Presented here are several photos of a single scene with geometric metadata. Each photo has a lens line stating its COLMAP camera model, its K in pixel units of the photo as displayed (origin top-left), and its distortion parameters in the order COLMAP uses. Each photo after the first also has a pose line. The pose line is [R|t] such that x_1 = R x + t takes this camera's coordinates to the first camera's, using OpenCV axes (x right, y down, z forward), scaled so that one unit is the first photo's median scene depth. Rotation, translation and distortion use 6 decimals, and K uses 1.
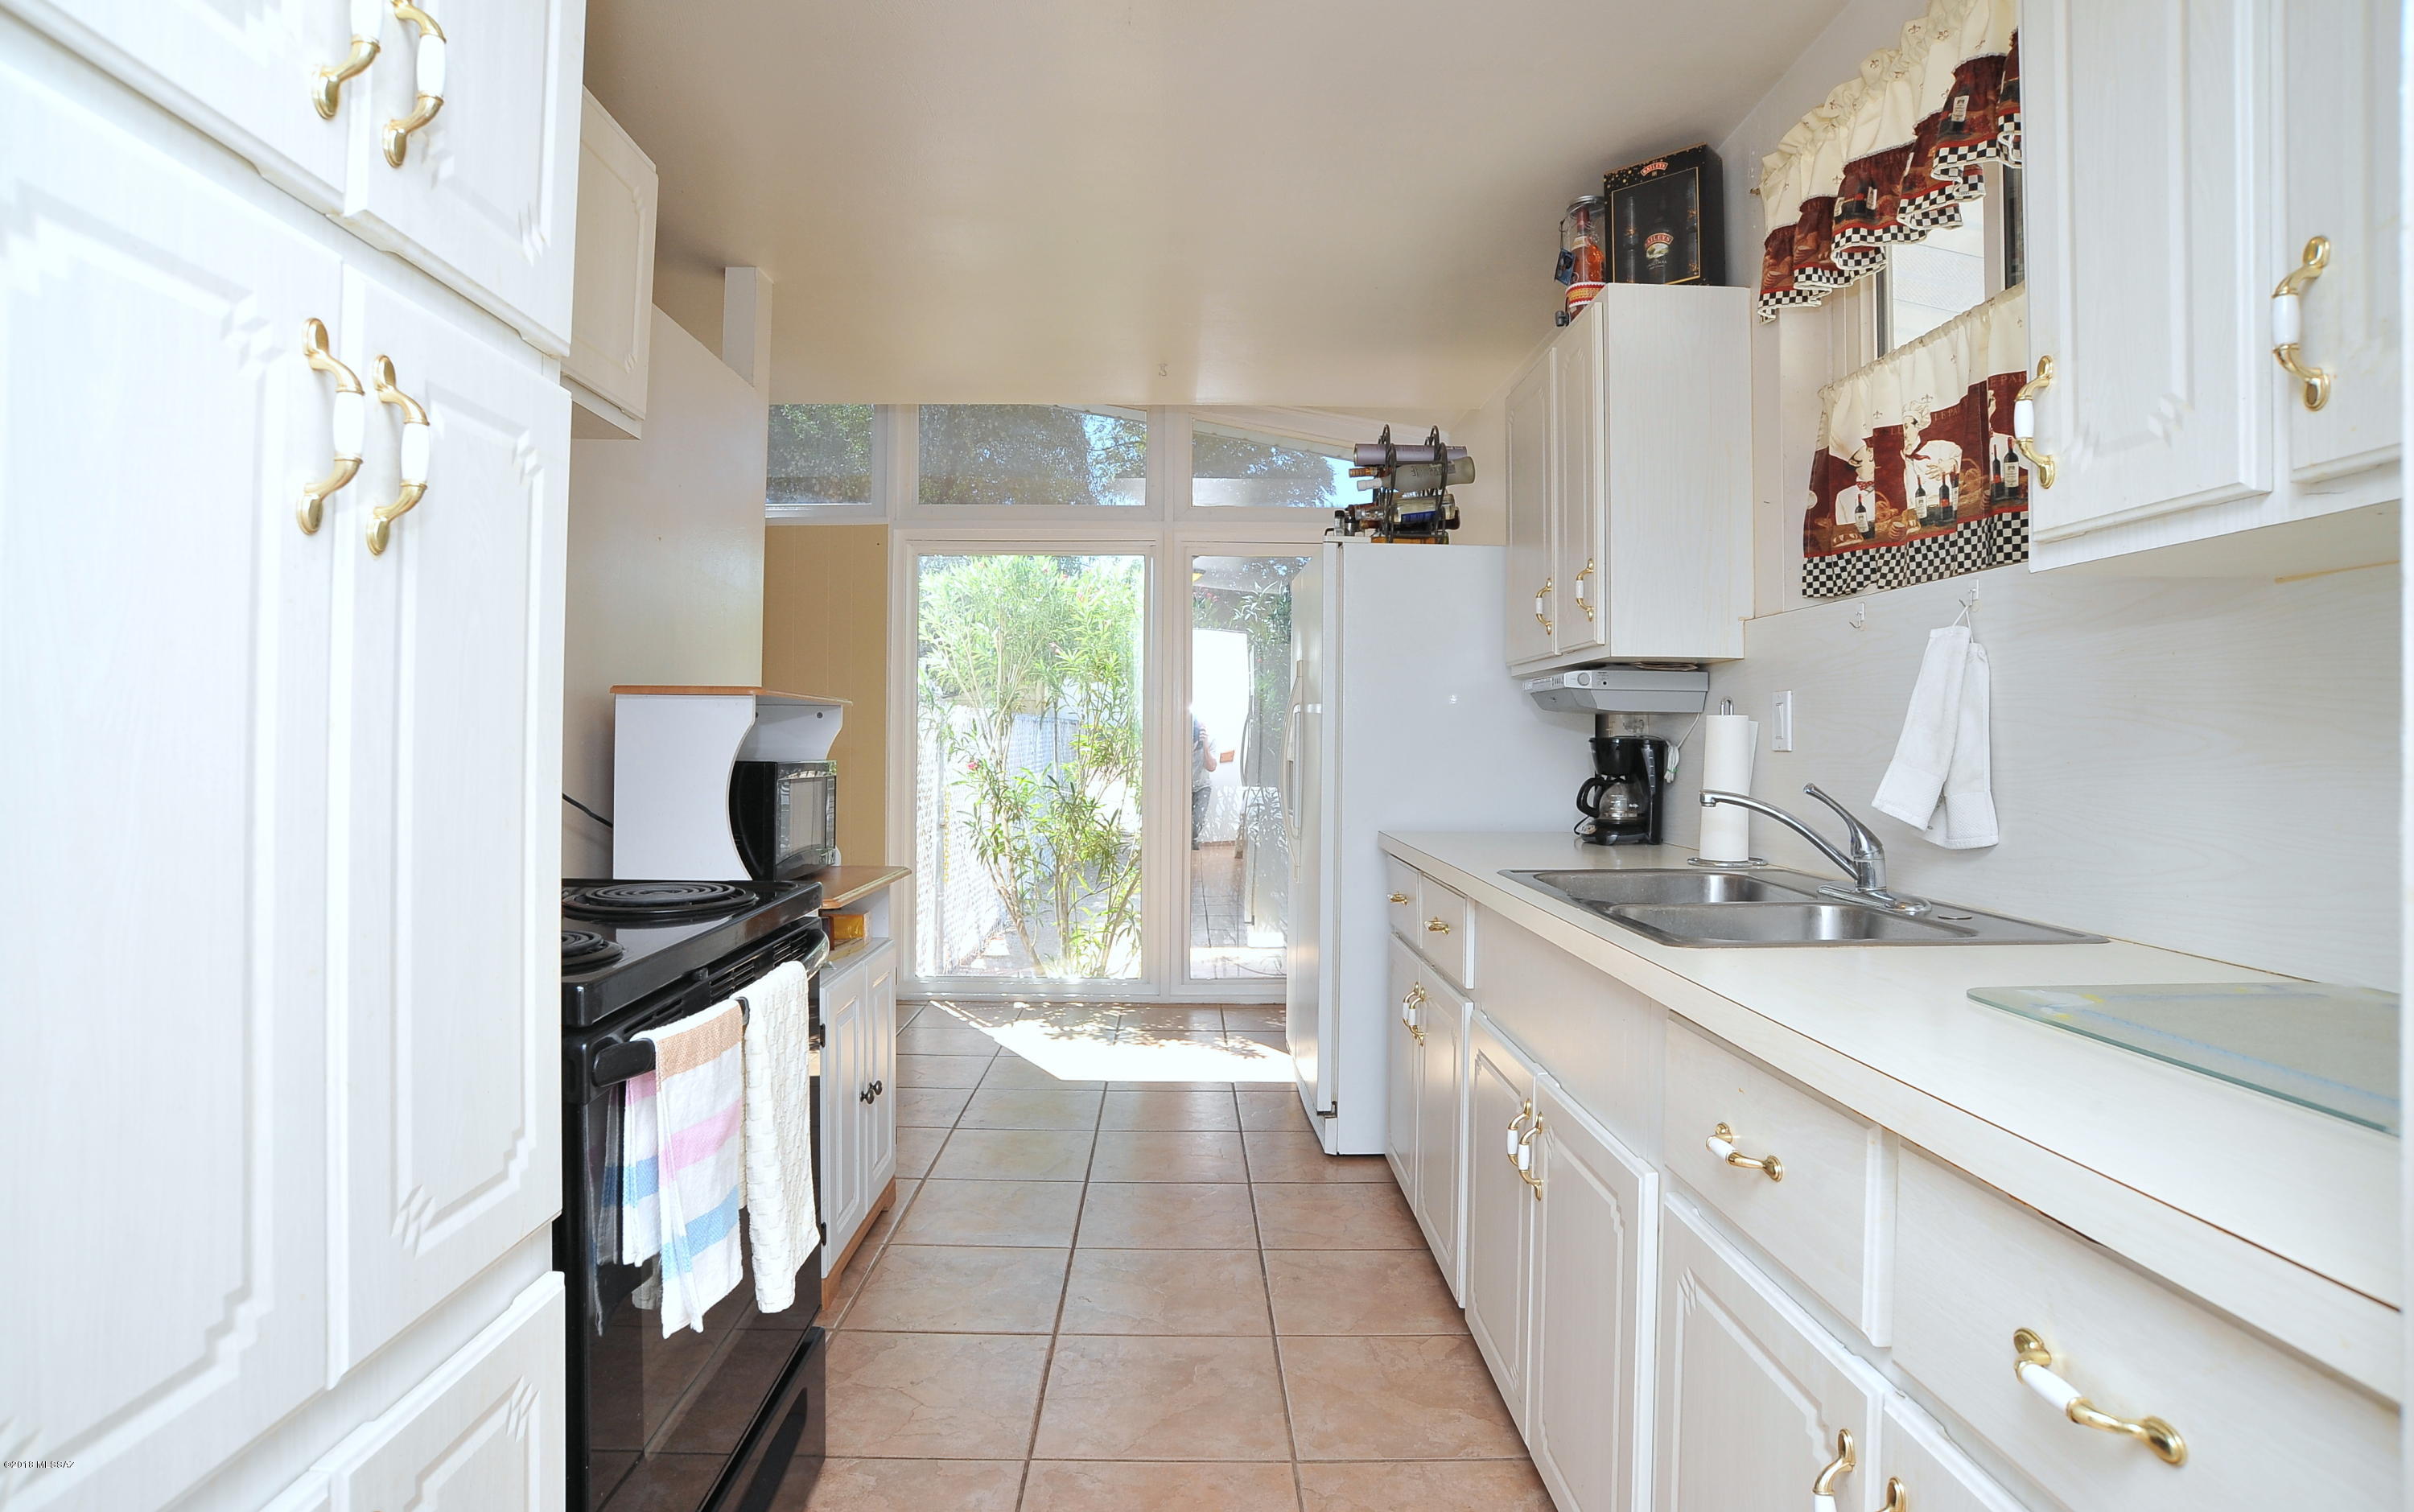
lens RADIAL K [[1249.8, 0, 1200.9], [0, 1249.8, 722.6], [0, 0, 1]] dist [-0.107194, 0.060797]
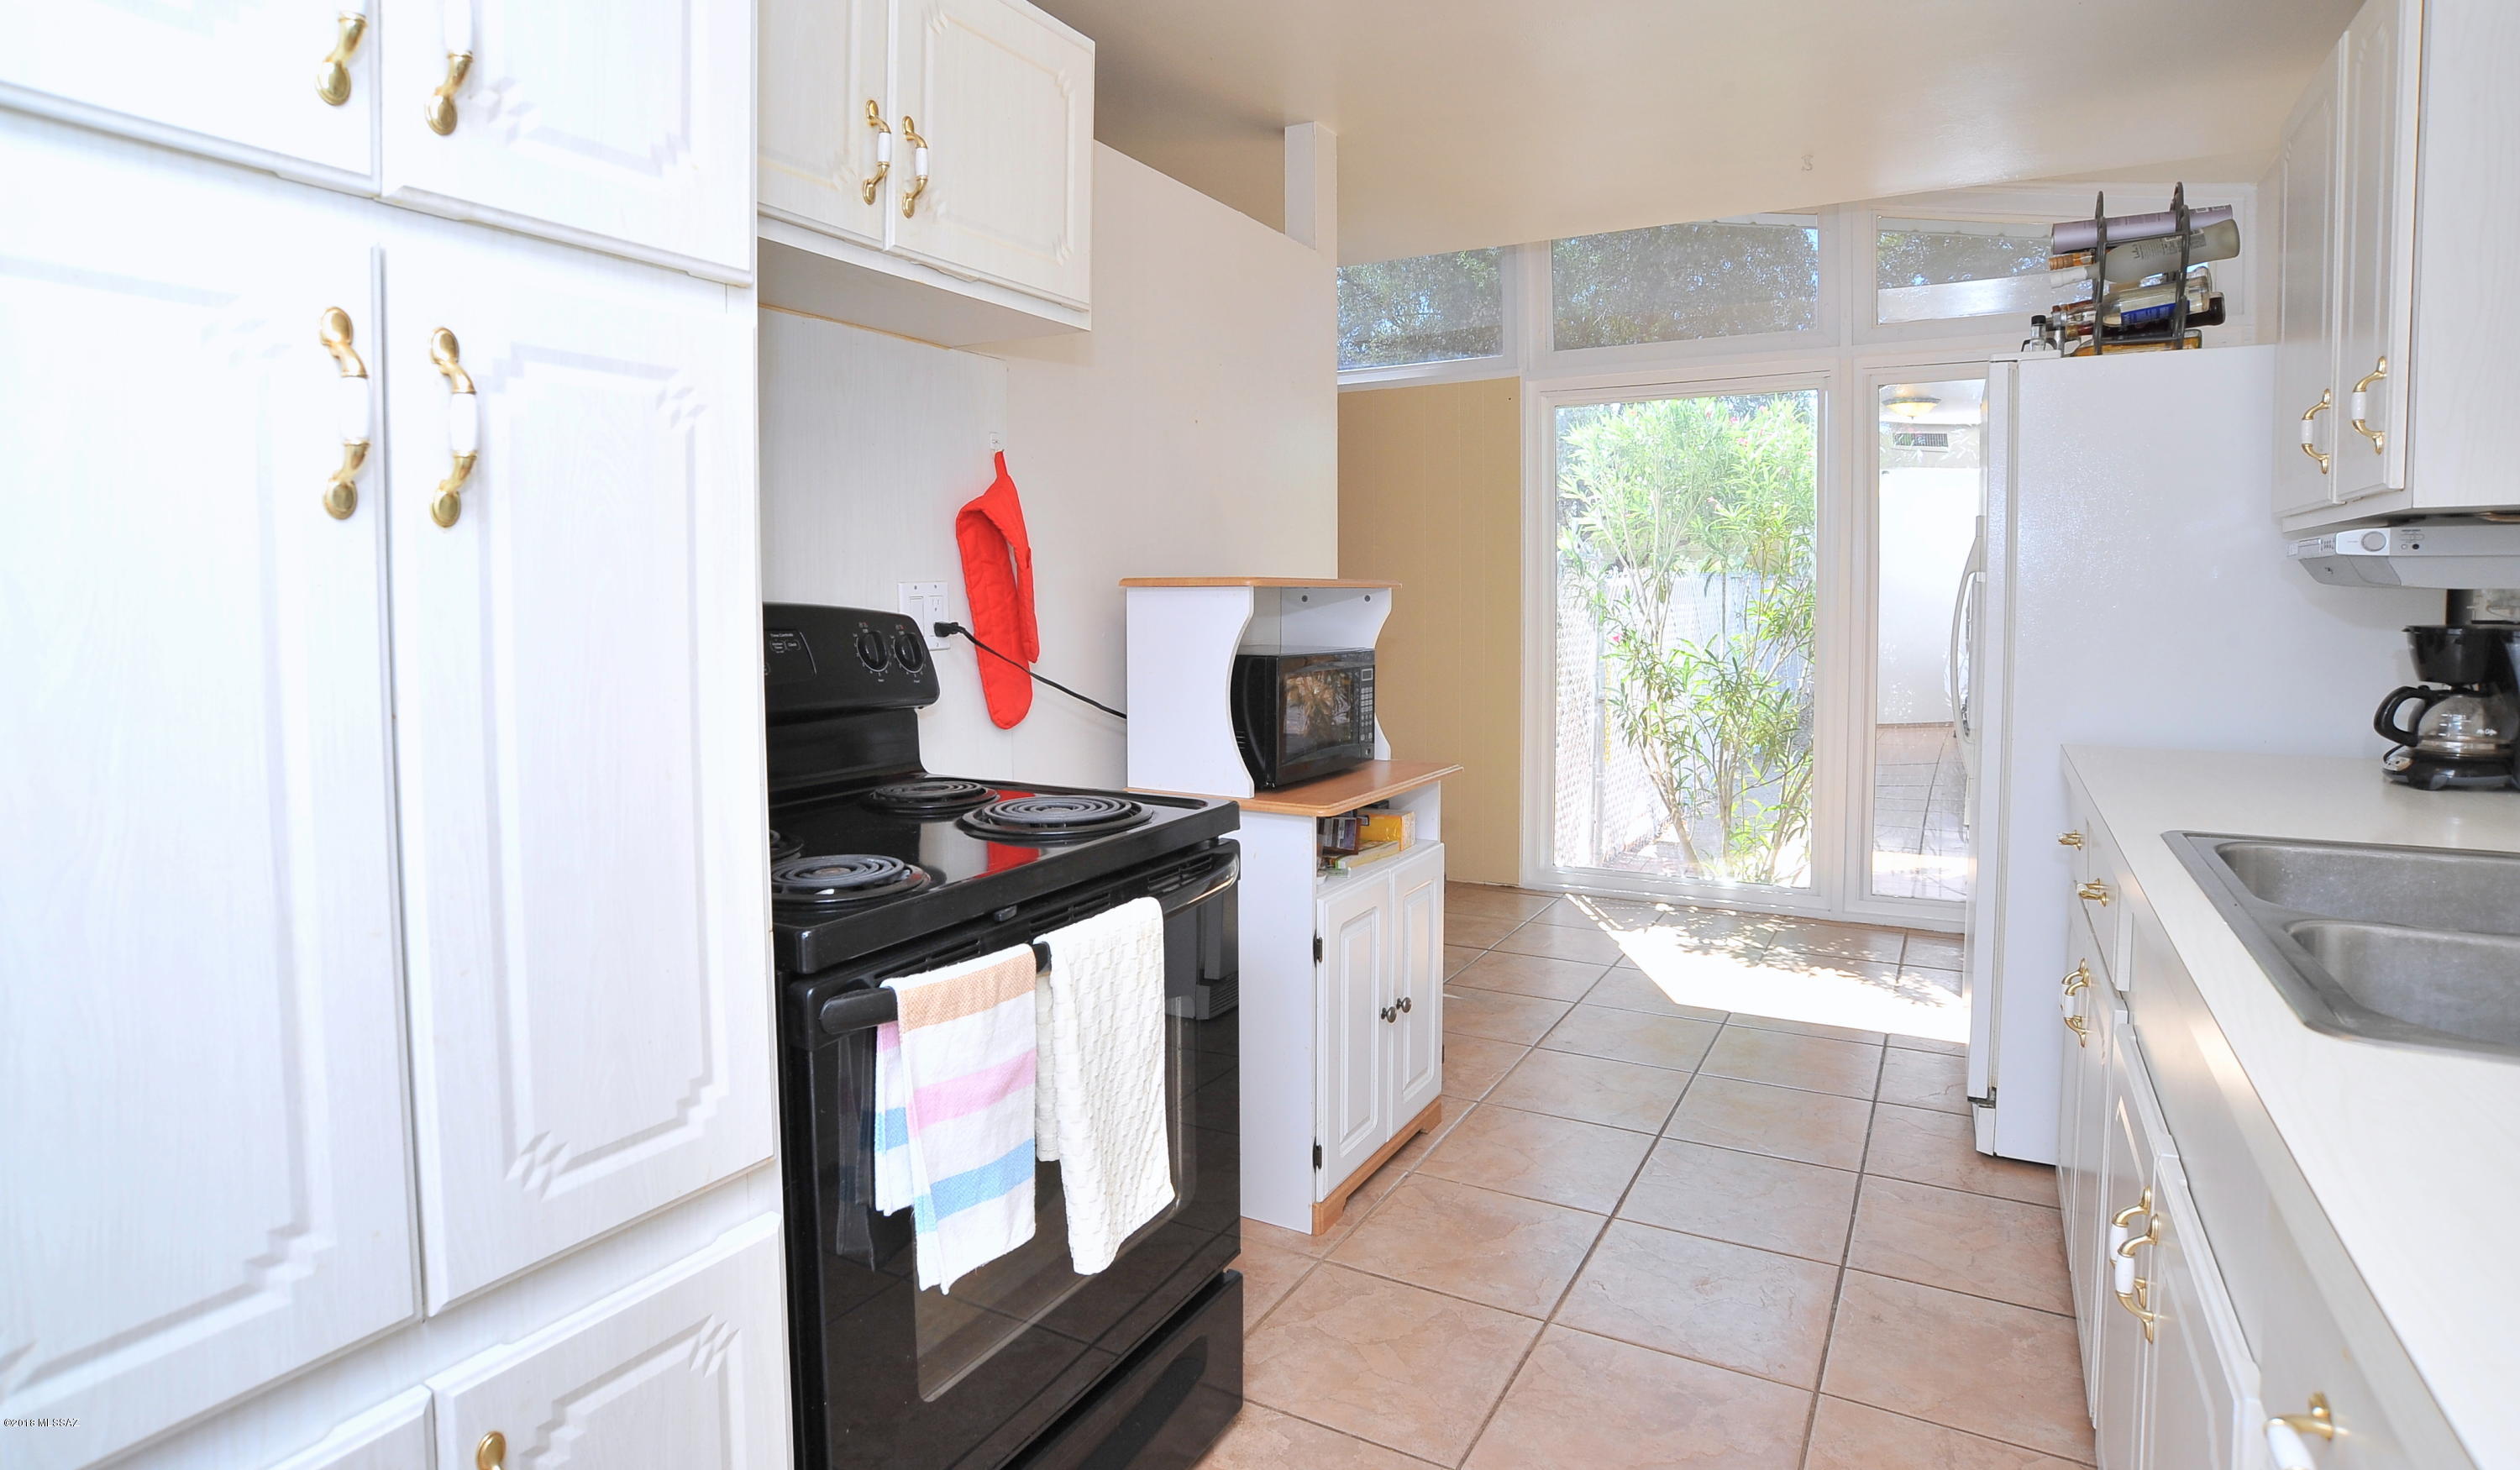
lens RADIAL K [[1300.6, 0, 1258.2], [0, 1300.6, 650.1], [0, 0, 1]] dist [-0.103400, 0.055389]
pose [[0.862125, 0.011193, -0.506571, 0.139170], [0.018530, 0.998391, 0.053595, -0.024767], [0.506356, -0.055592, 0.860531, 0.134763]]
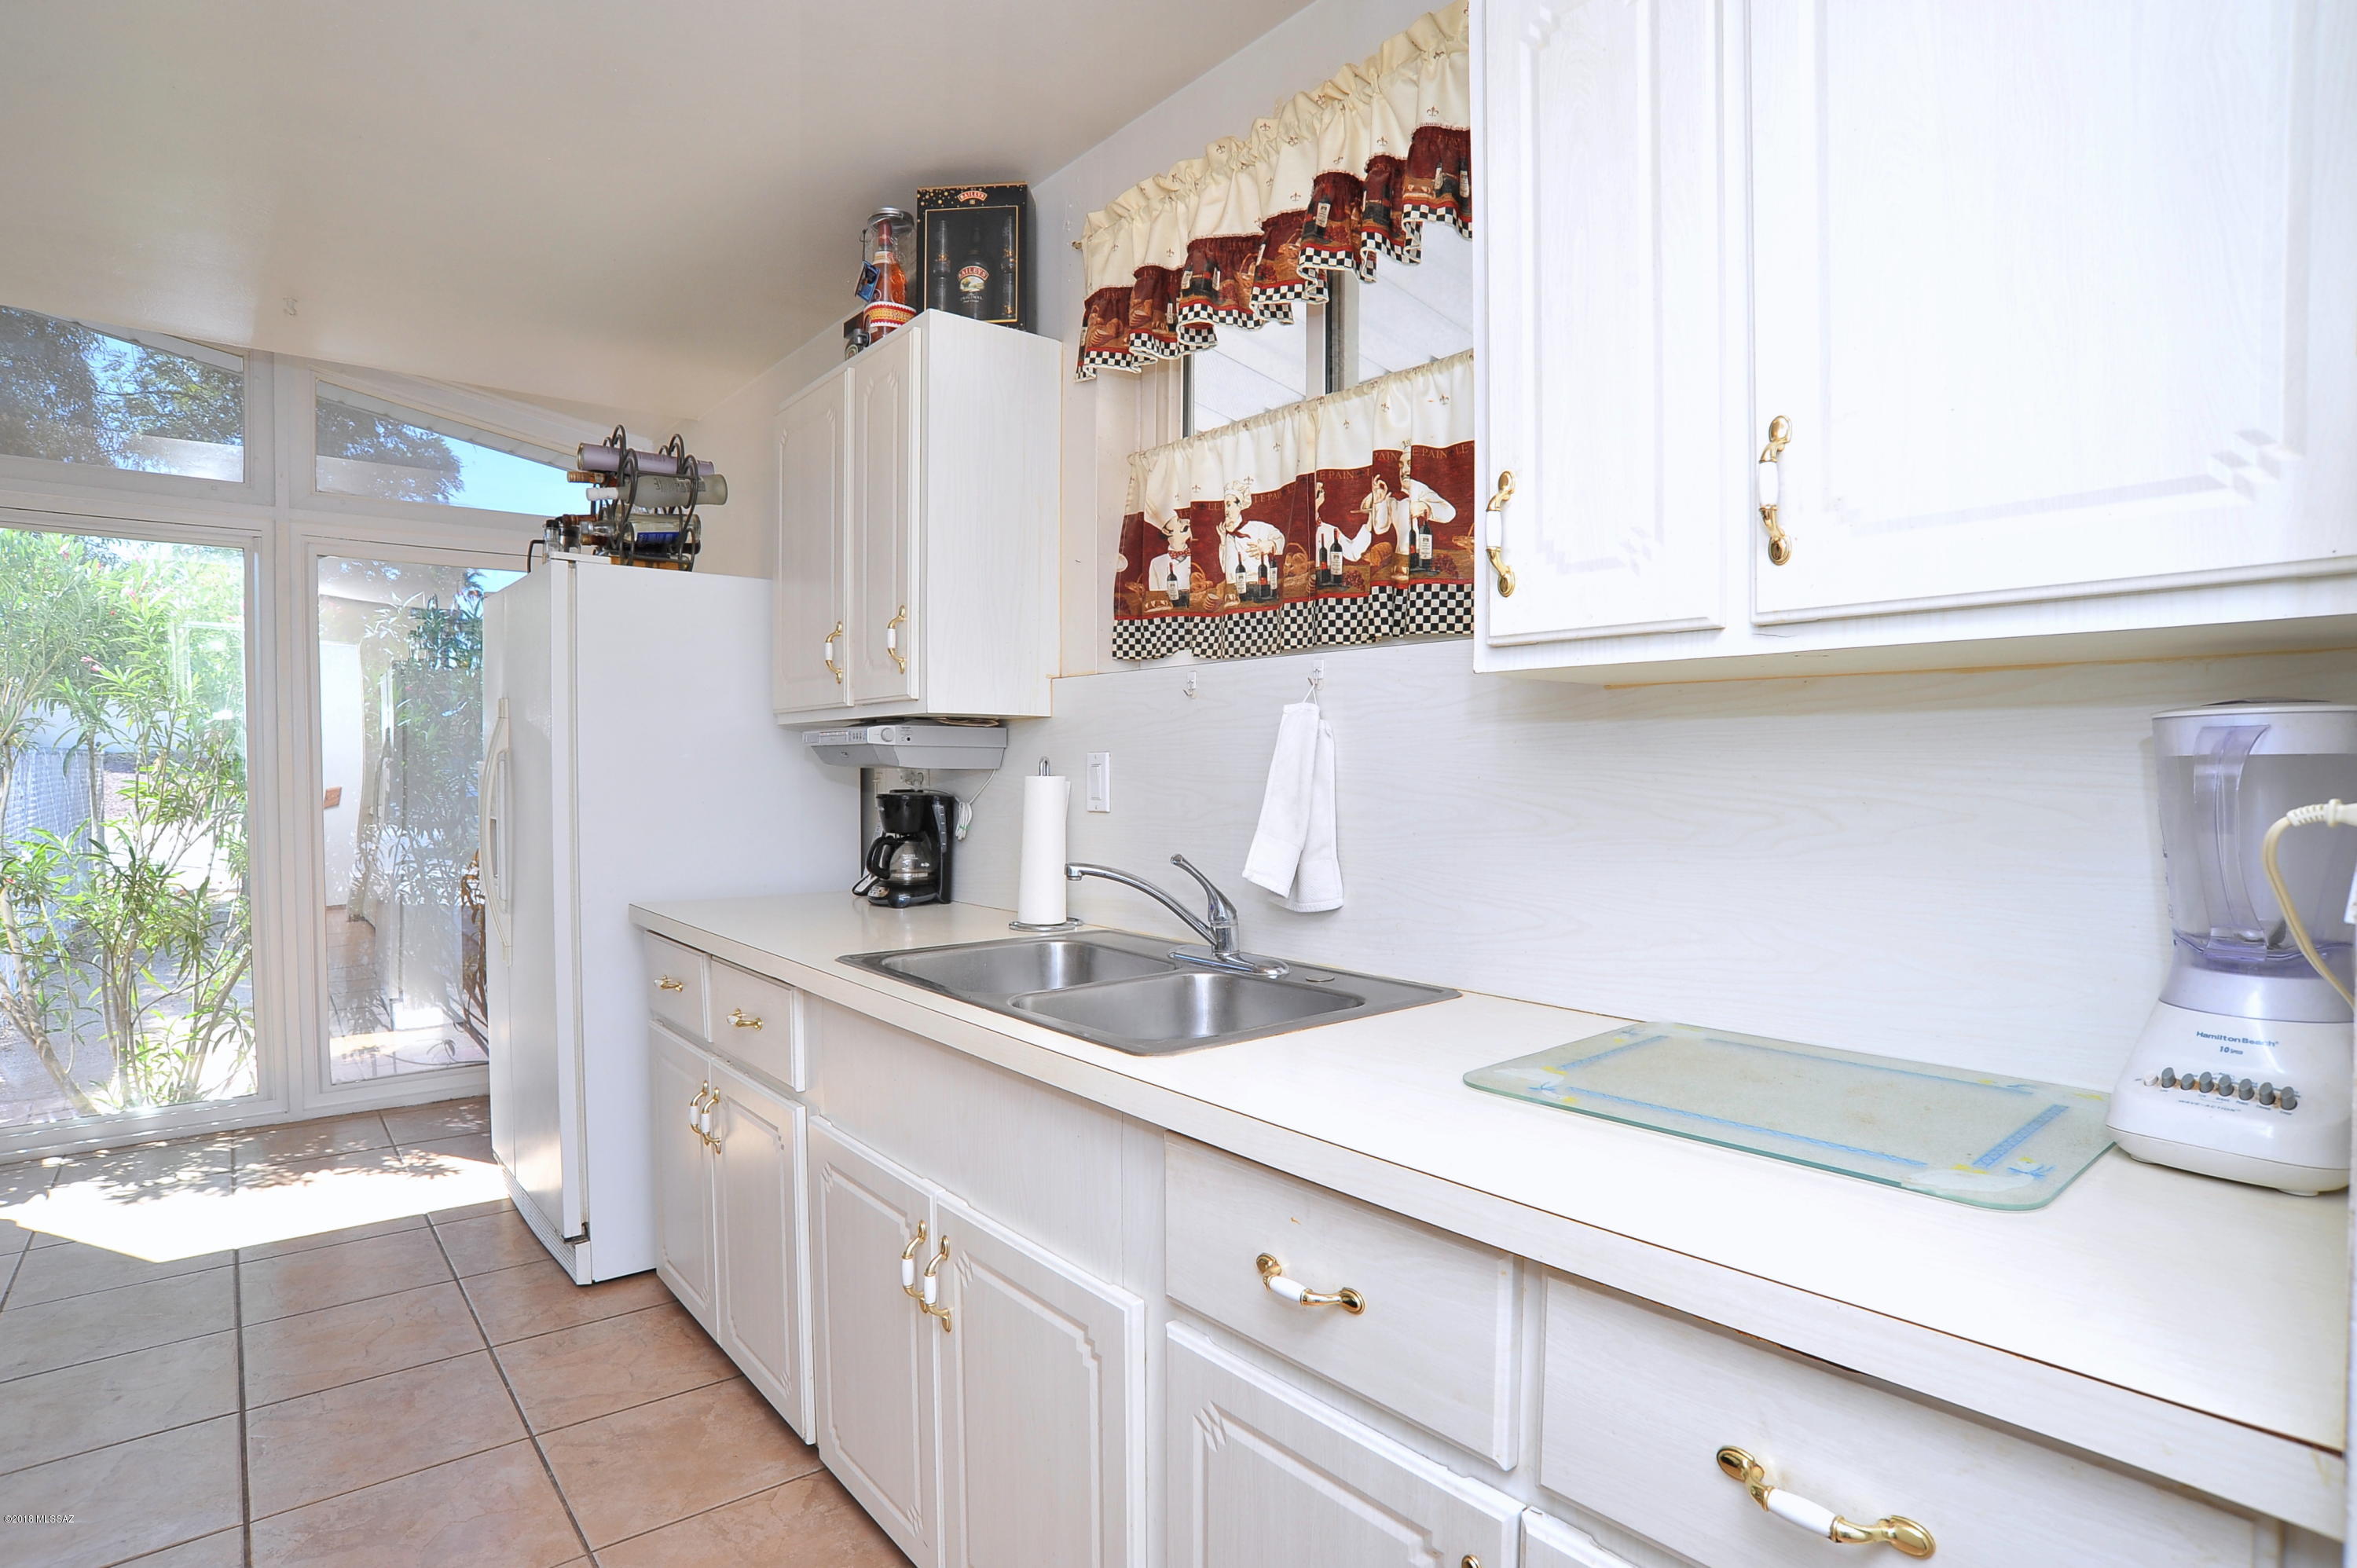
lens RADIAL K [[1222.3, 0, 1179.3], [0, 1222.3, 803.5], [0, 0, 1]] dist [-0.103948, 0.050323]
pose [[0.783395, -0.026039, 0.620978, -0.091392], [-0.004344, 0.998868, 0.047365, -0.029087], [-0.621509, -0.039803, 0.782395, 0.157326]]
